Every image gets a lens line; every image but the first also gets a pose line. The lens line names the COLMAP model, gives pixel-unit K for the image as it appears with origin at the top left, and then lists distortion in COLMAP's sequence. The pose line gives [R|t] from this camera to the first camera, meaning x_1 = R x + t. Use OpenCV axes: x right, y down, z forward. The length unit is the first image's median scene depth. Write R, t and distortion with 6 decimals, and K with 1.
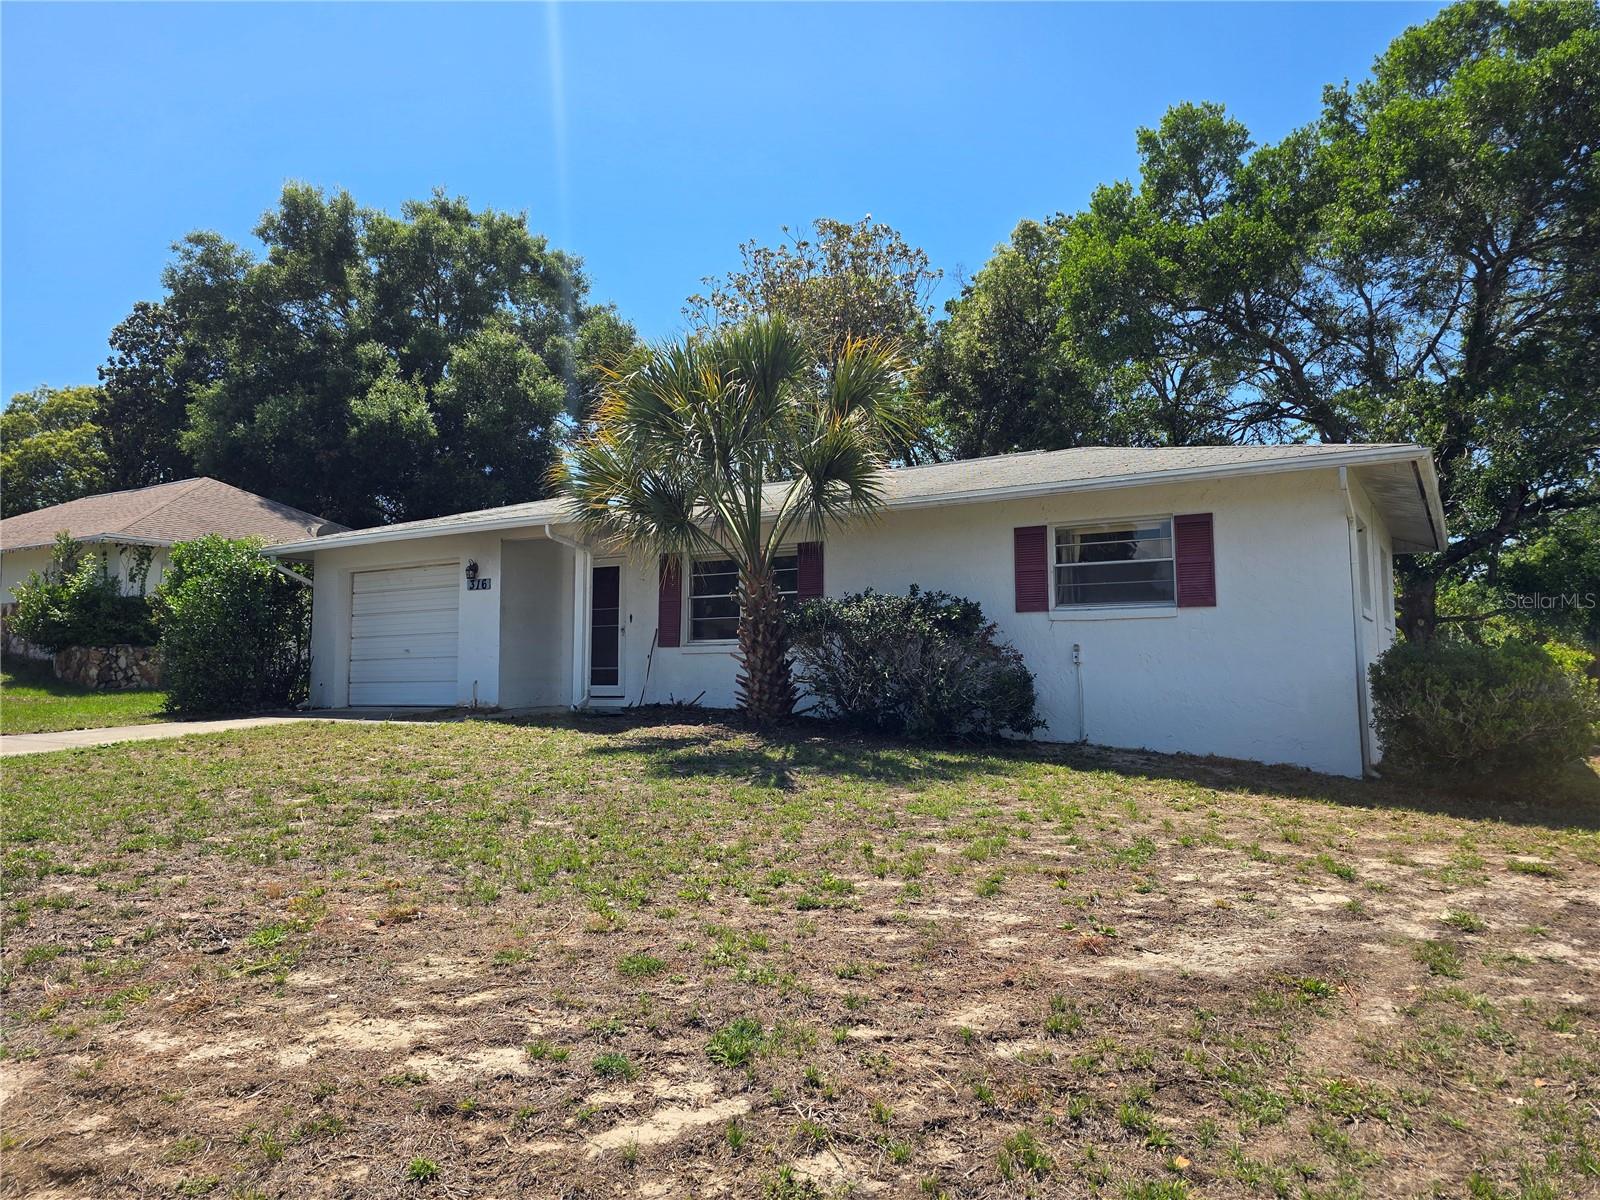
lens RADIAL K [[1067.4, 0, 800.0], [0, 1067.4, 600.0], [0, 0, 1]] dist [0.049559, -0.048925]
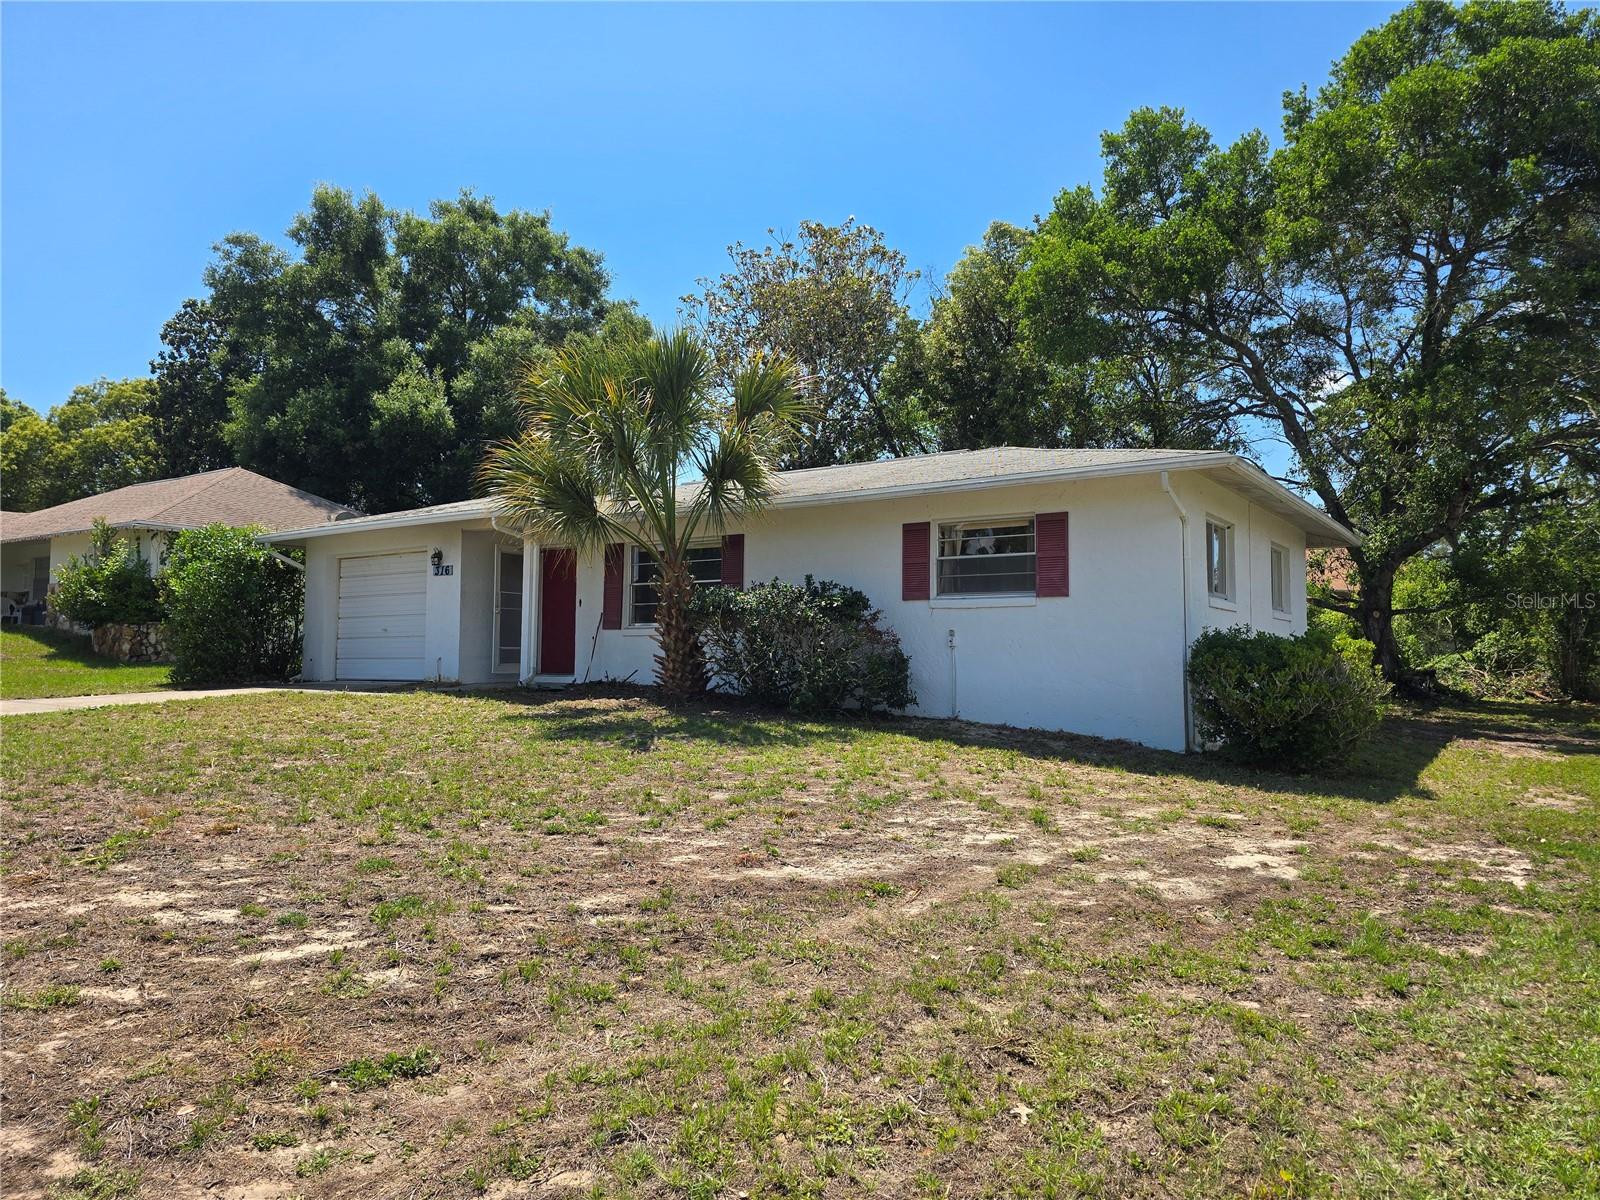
lens RADIAL K [[1061.7, 0, 800.4], [0, 1061.7, 613.0], [0, 0, 1]] dist [0.049069, -0.045592]
pose [[0.998697, 0.010083, -0.050030, 0.082718], [-0.008831, 0.999644, 0.025181, -0.001179], [0.050266, -0.024706, 0.998430, -0.052945]]
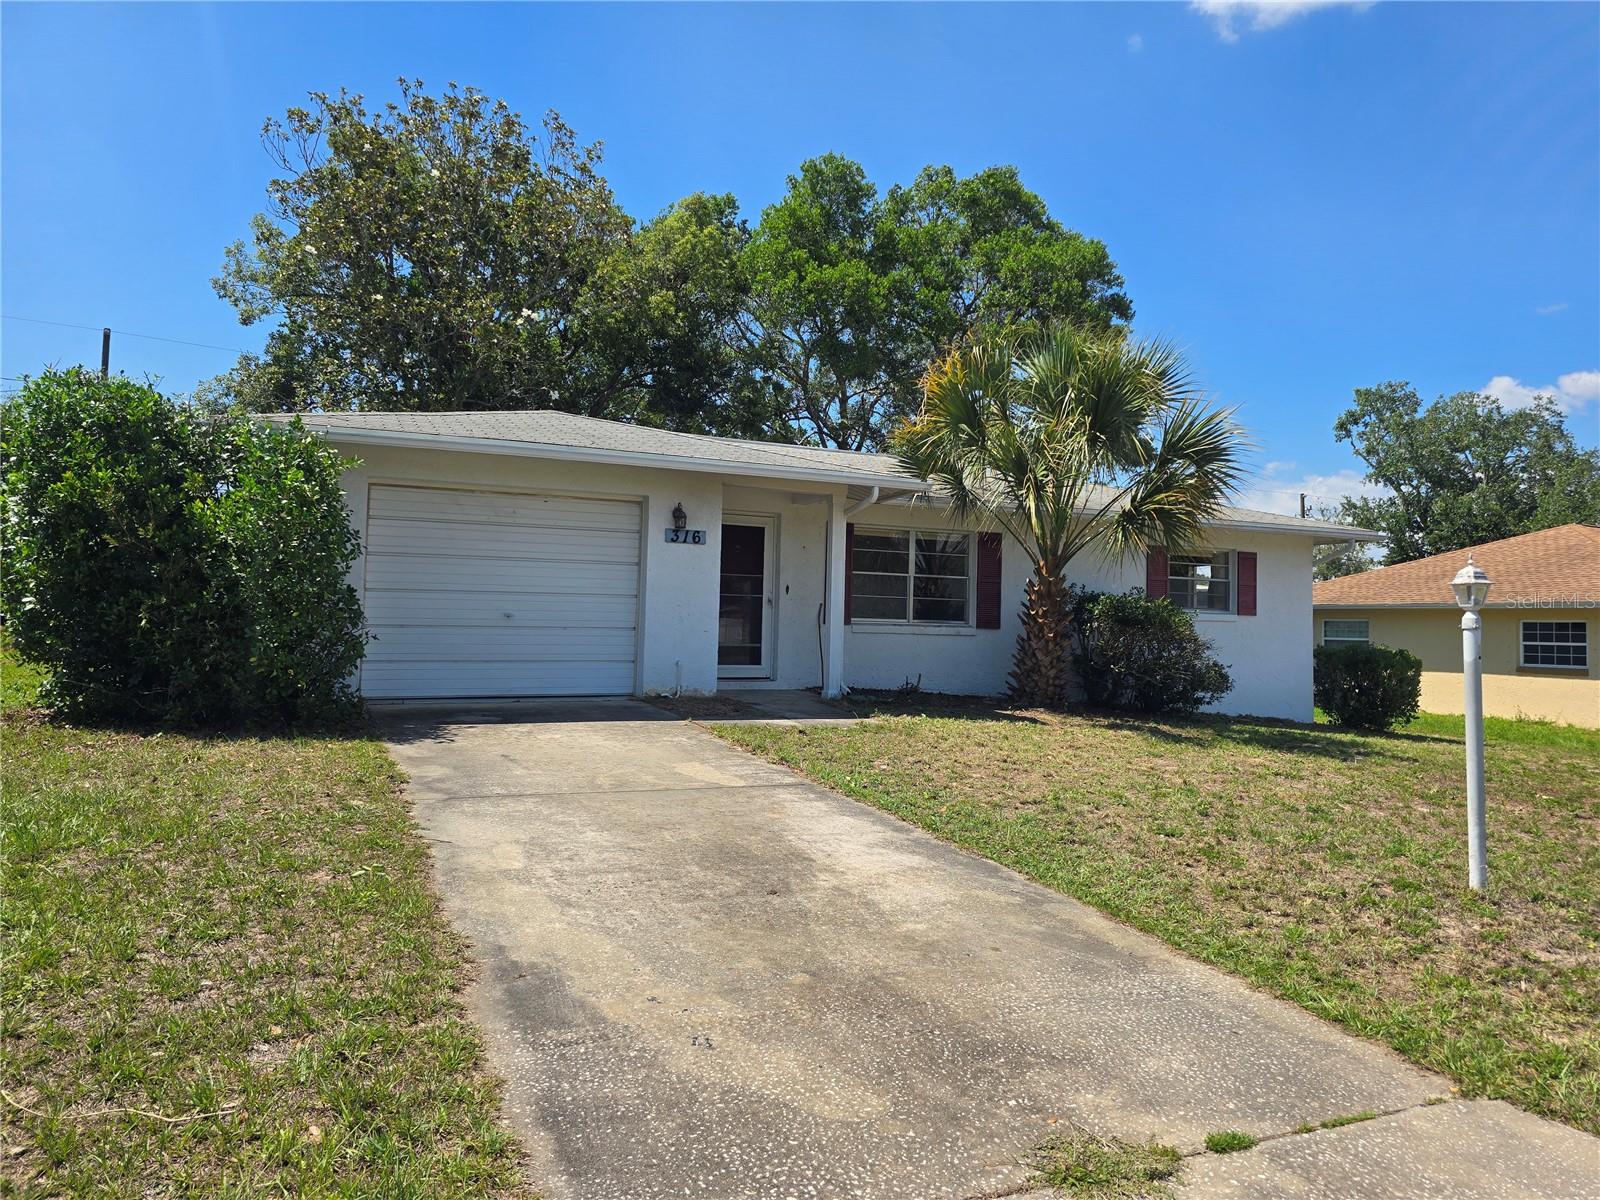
lens RADIAL K [[1061.7, 0, 800.4], [0, 1061.7, 613.0], [0, 0, 1]] dist [0.049069, -0.045592]
pose [[0.611759, 0.032661, 0.790370, -0.572876], [-0.079200, 0.996656, 0.020117, 0.012378], [-0.787069, -0.074904, 0.612300, 0.309687]]
